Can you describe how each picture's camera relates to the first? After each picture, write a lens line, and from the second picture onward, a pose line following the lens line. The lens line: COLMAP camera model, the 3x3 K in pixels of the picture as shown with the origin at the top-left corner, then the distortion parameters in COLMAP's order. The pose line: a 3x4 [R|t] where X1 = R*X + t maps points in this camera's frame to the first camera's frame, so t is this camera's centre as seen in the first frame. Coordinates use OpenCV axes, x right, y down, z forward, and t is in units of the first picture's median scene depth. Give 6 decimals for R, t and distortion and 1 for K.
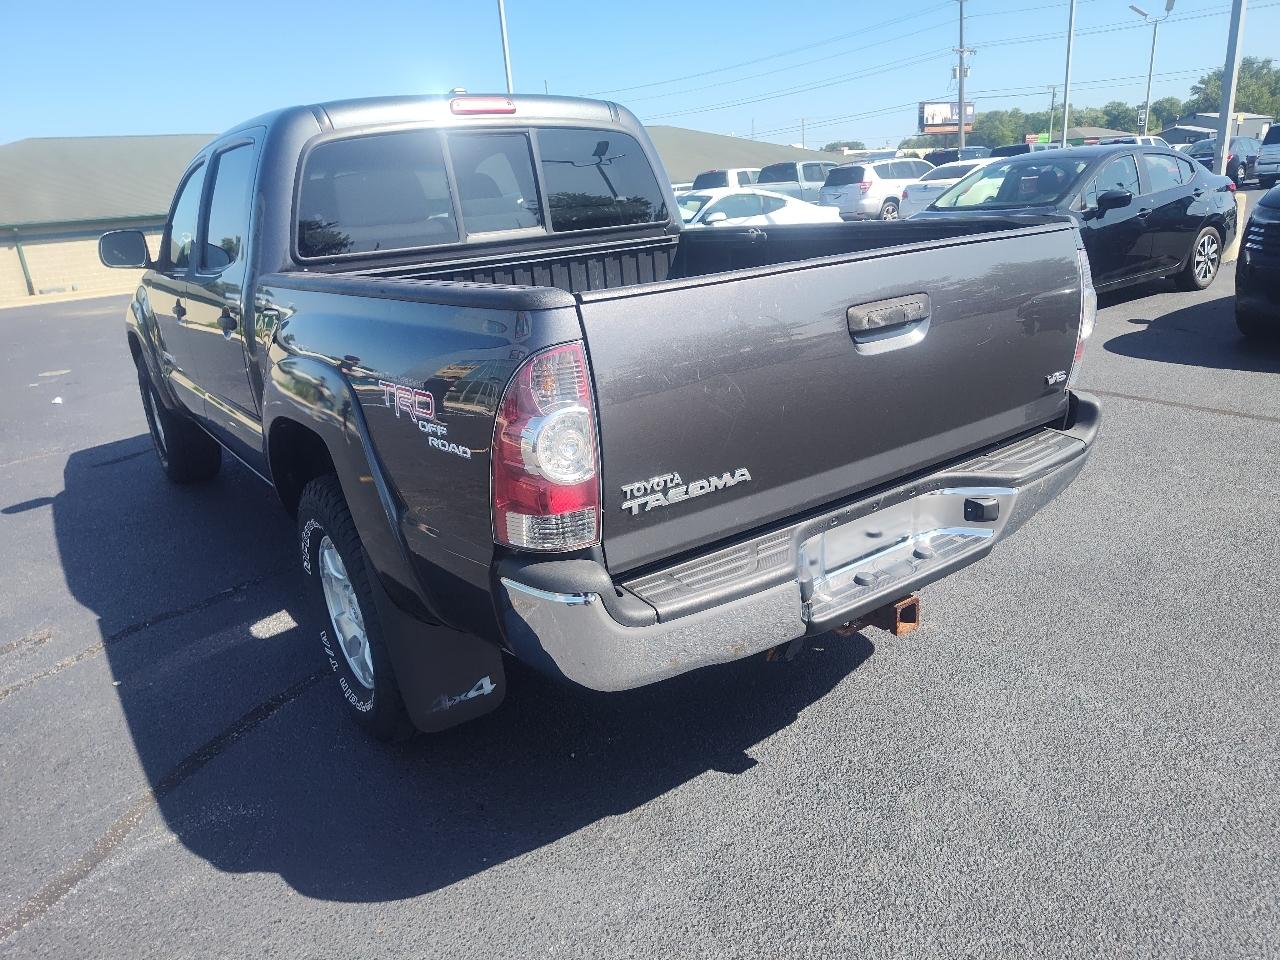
lens RADIAL K [[884.7, 0, 649.8], [0, 884.7, 485.8], [0, 0, 1]] dist [0.028870, -0.030873]
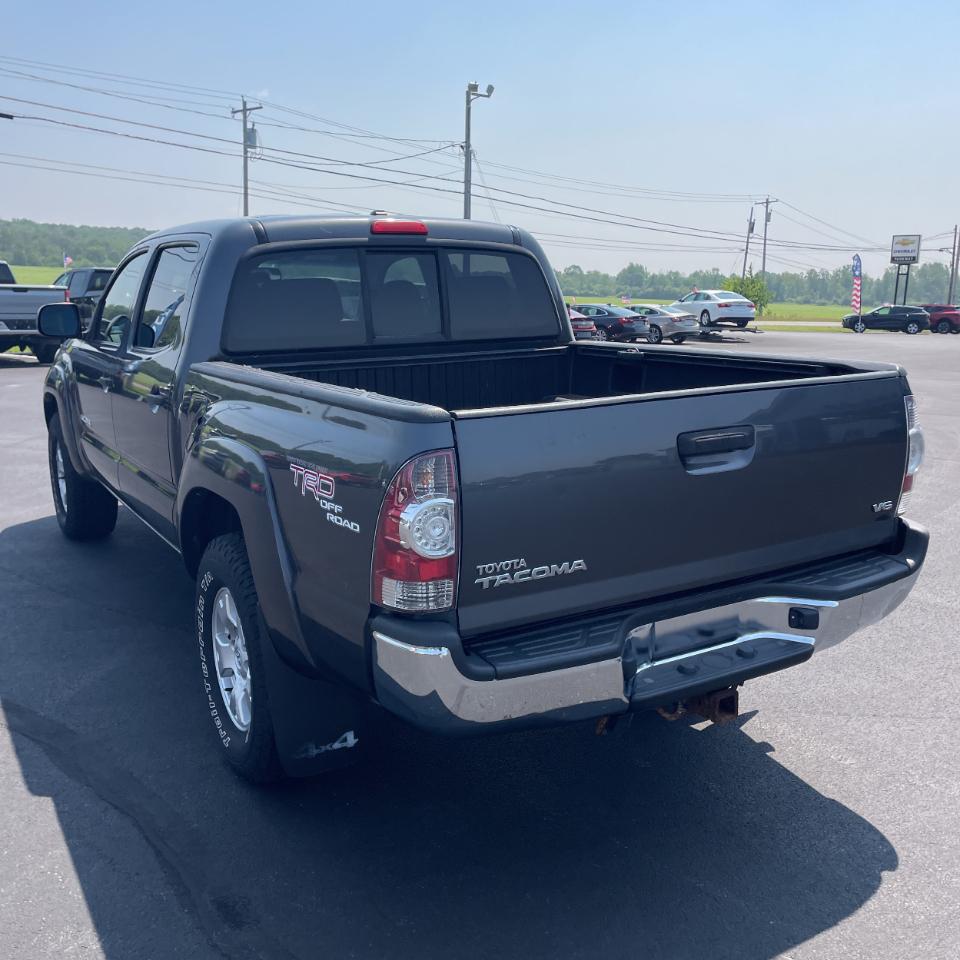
lens RADIAL K [[963.5, 0, 482.8], [0, 963.5, 464.3], [0, 0, 1]] dist [0.069762, -0.085786]
pose [[0.994509, 0.076888, -0.070992, 0.059587], [-0.085122, 0.988949, -0.121380, 0.023617], [0.060874, 0.126757, 0.990064, -0.342752]]
